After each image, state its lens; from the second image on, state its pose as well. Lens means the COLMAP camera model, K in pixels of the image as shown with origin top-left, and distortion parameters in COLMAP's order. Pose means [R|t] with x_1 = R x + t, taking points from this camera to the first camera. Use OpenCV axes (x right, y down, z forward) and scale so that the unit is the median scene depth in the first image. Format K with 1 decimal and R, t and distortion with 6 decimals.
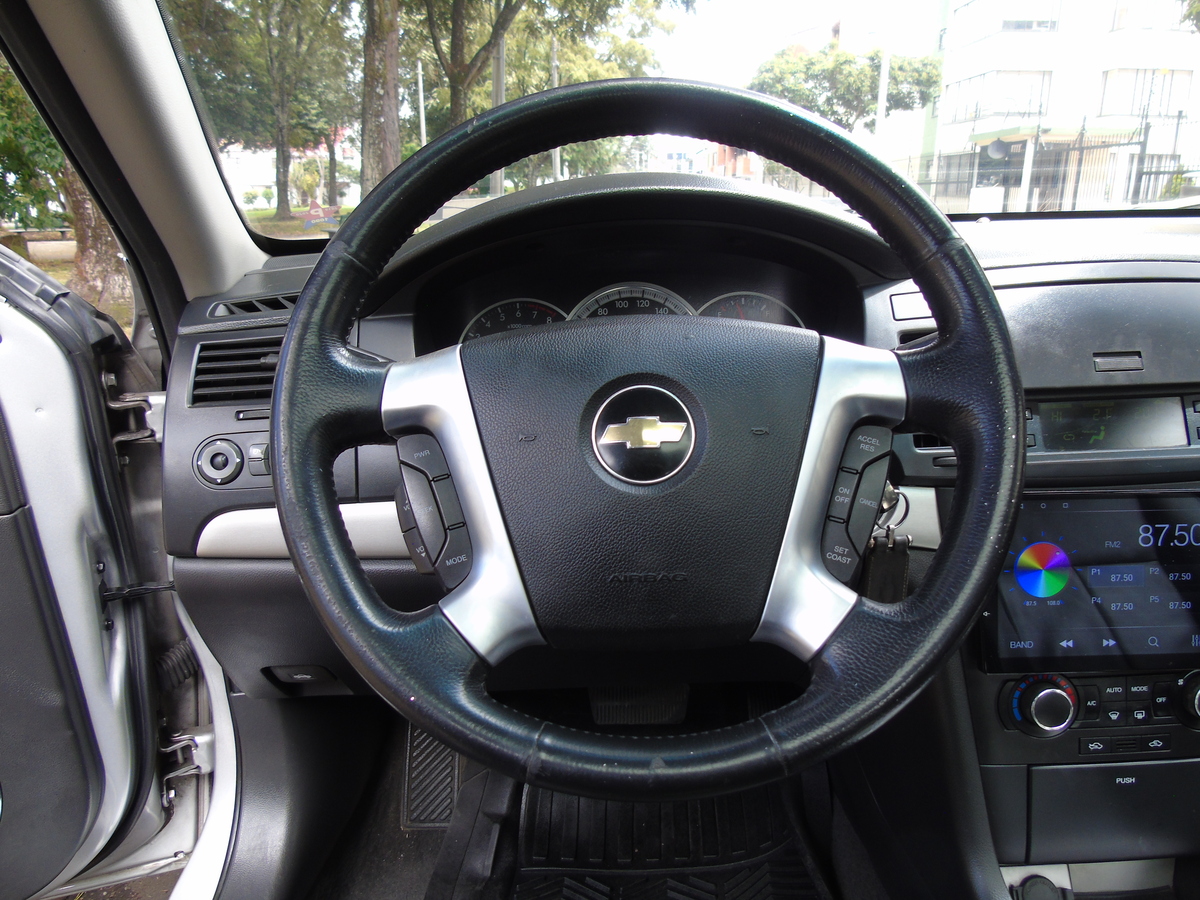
lens RADIAL K [[896.5, 0, 600.0], [0, 896.5, 450.0], [0, 0, 1]] dist [-0.051674, 0.041698]
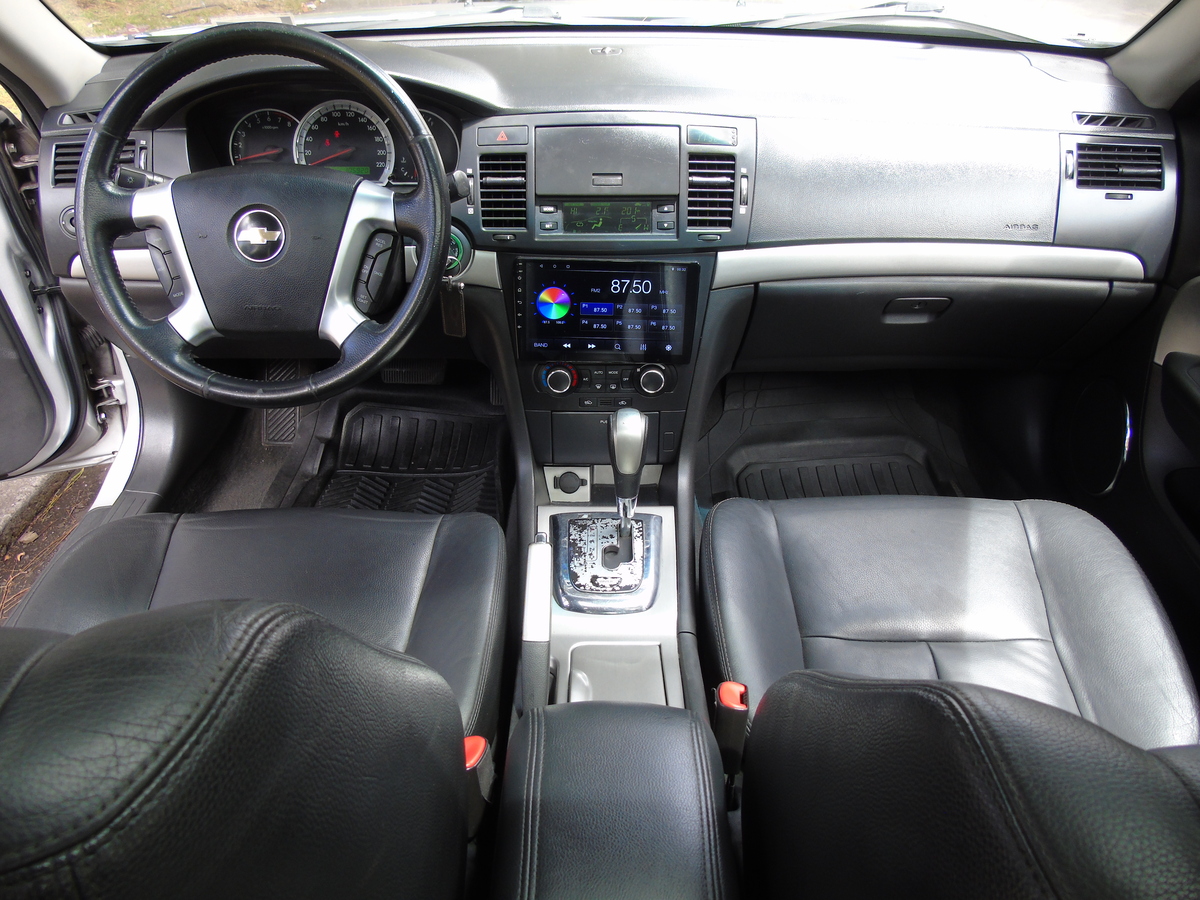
lens RADIAL K [[896.5, 0, 600.0], [0, 896.5, 450.0], [0, 0, 1]] dist [-0.051674, 0.041698]
pose [[0.999209, 0.039279, 0.006243, 0.443369], [-0.038963, 0.935253, 0.351828, -0.162424], [0.007981, -0.351793, 0.936044, -0.555133]]
